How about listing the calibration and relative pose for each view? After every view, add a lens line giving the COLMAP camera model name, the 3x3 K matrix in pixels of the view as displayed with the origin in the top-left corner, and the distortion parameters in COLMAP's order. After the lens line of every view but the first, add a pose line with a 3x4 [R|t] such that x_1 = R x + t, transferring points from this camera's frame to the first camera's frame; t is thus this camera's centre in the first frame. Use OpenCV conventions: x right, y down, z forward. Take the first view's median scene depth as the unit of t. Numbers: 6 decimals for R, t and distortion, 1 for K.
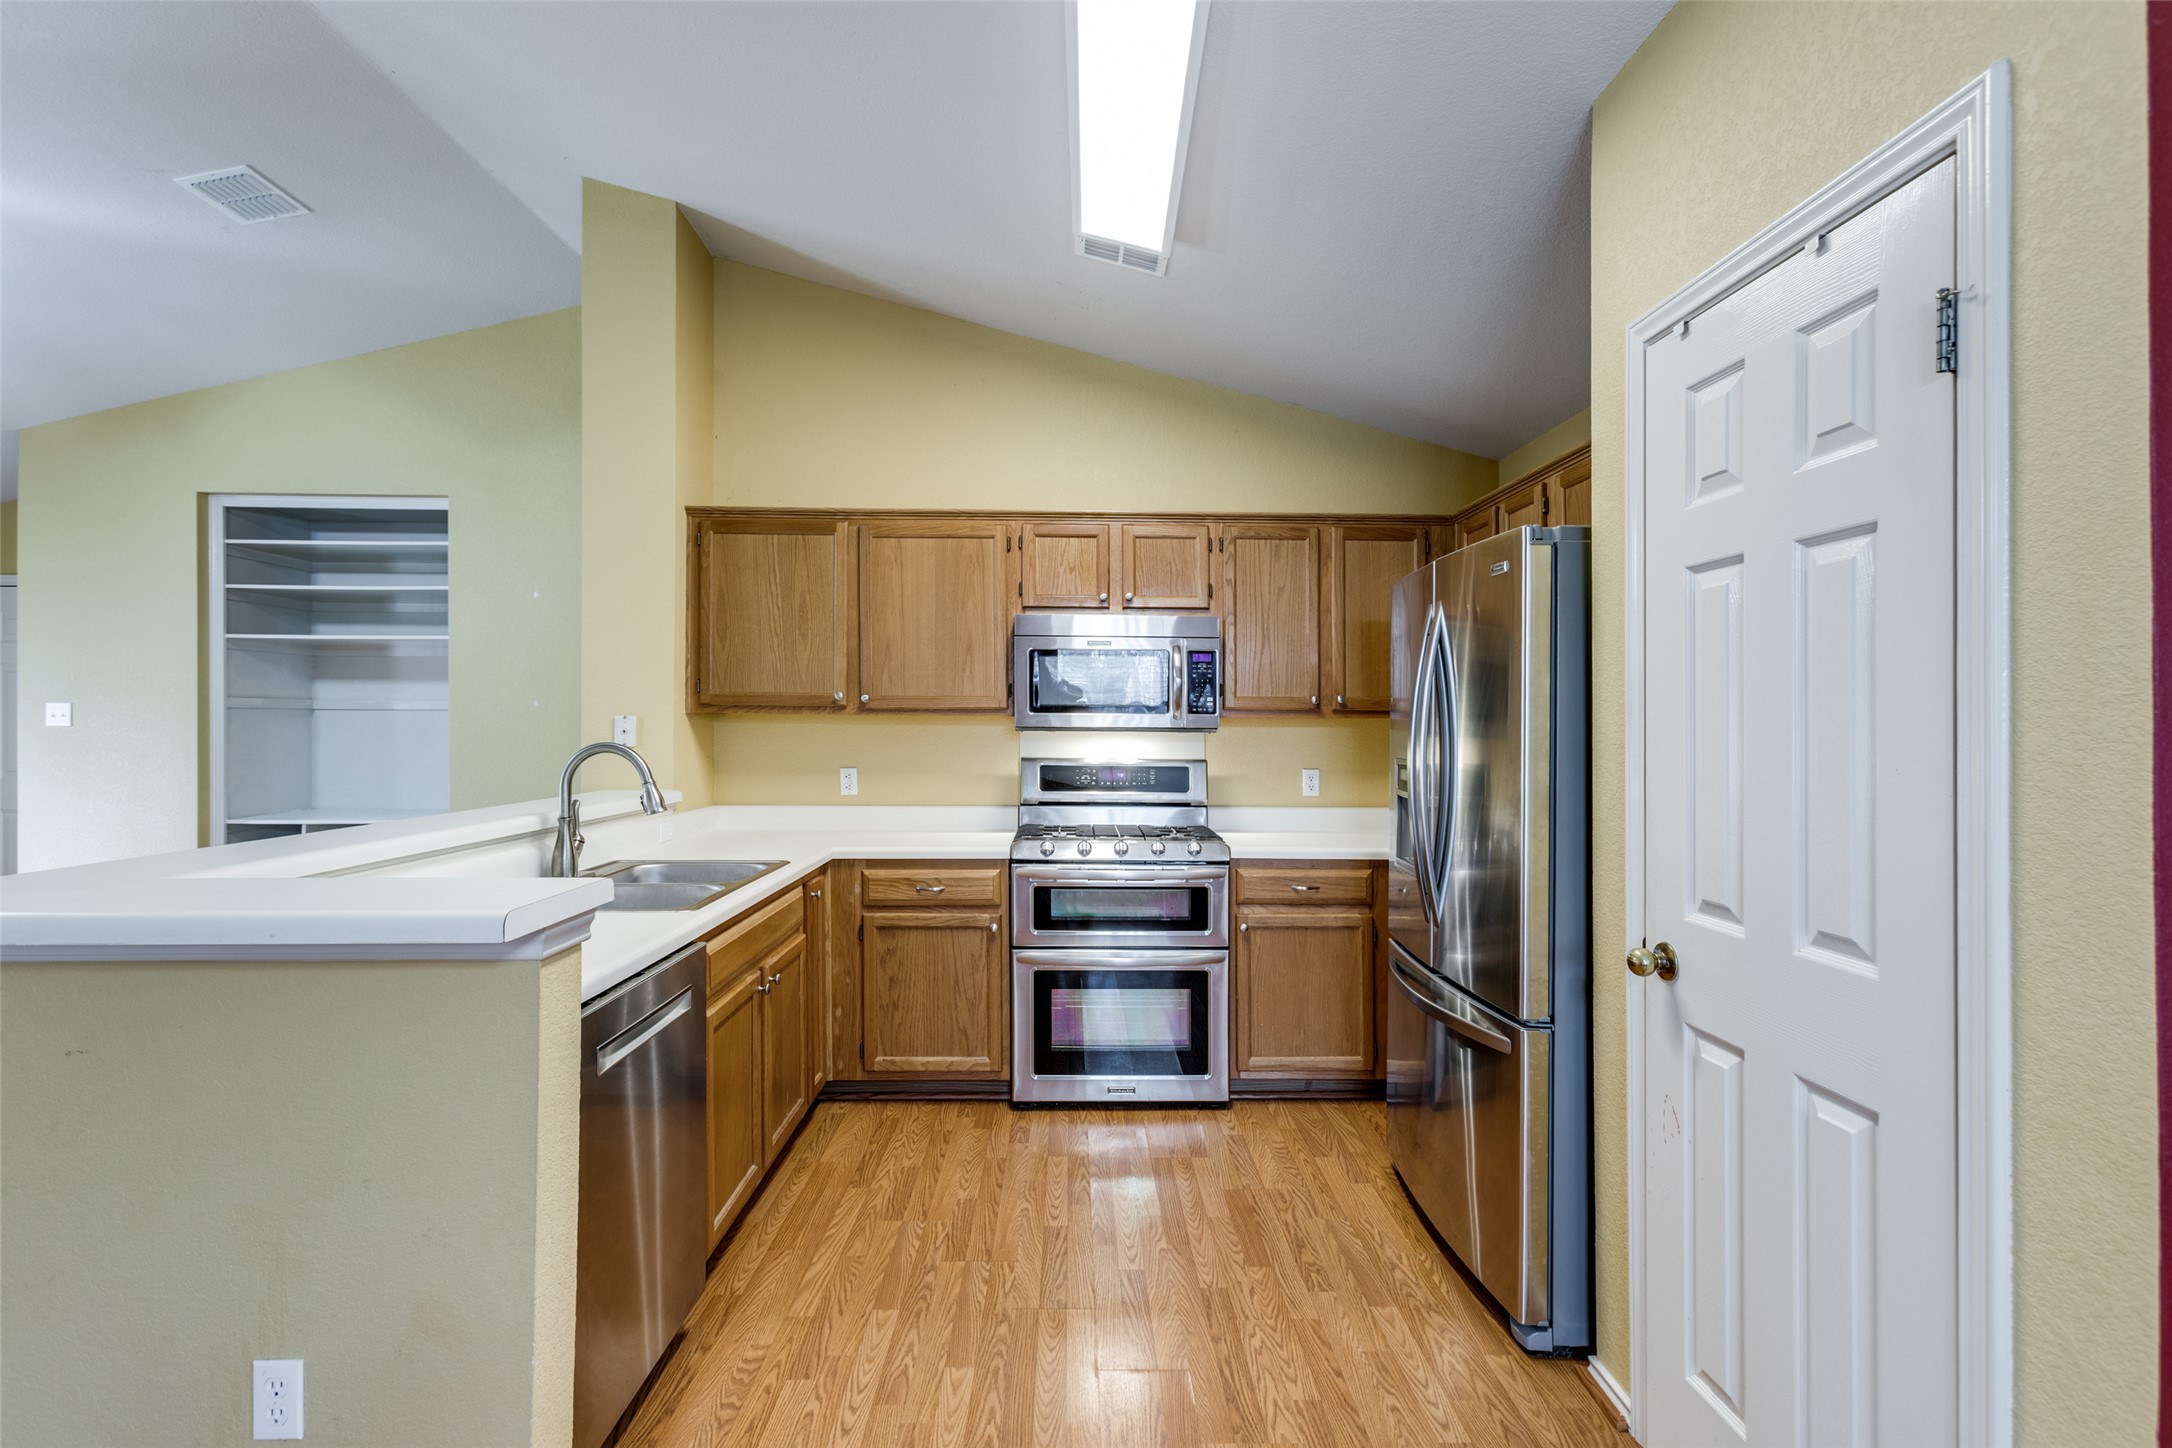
lens RADIAL K [[975.8, 0, 1086.5], [0, 975.8, 718.6], [0, 0, 1]] dist [-0.000731, 0.001075]
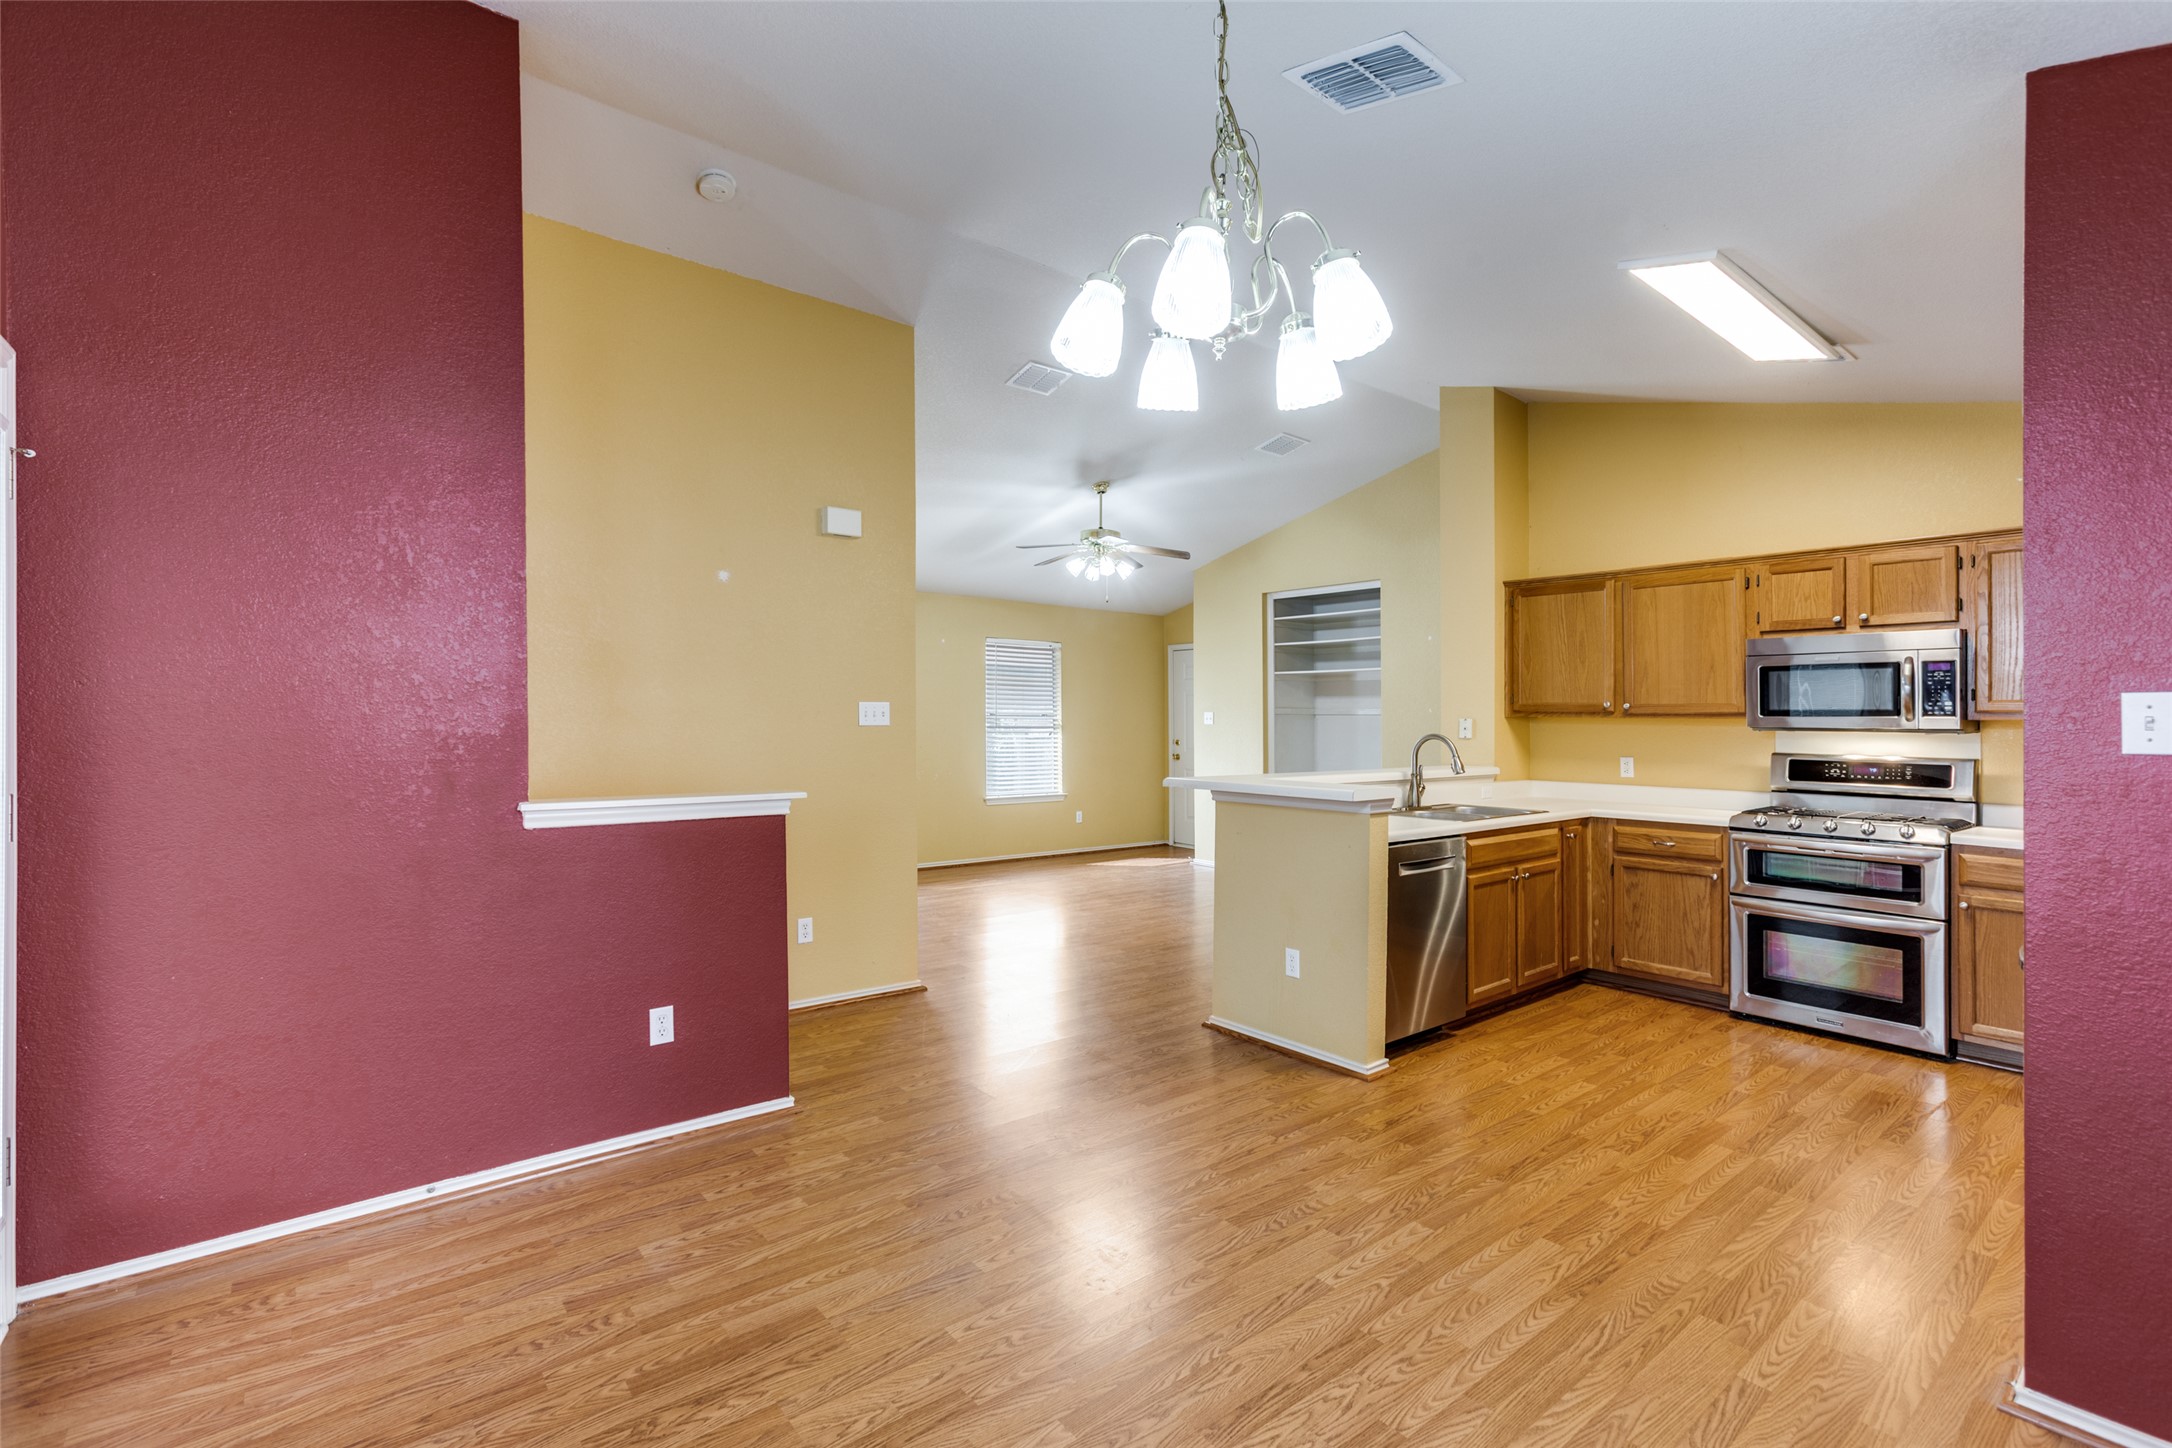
lens RADIAL K [[975.8, 0, 1086.5], [0, 975.8, 718.6], [0, 0, 1]] dist [-0.000731, 0.001075]
pose [[0.612493, -0.000838, -0.790475, 0.412522], [-0.000575, 0.999999, -0.001506, -0.000362], [0.790476, 0.001377, 0.612492, -0.472694]]
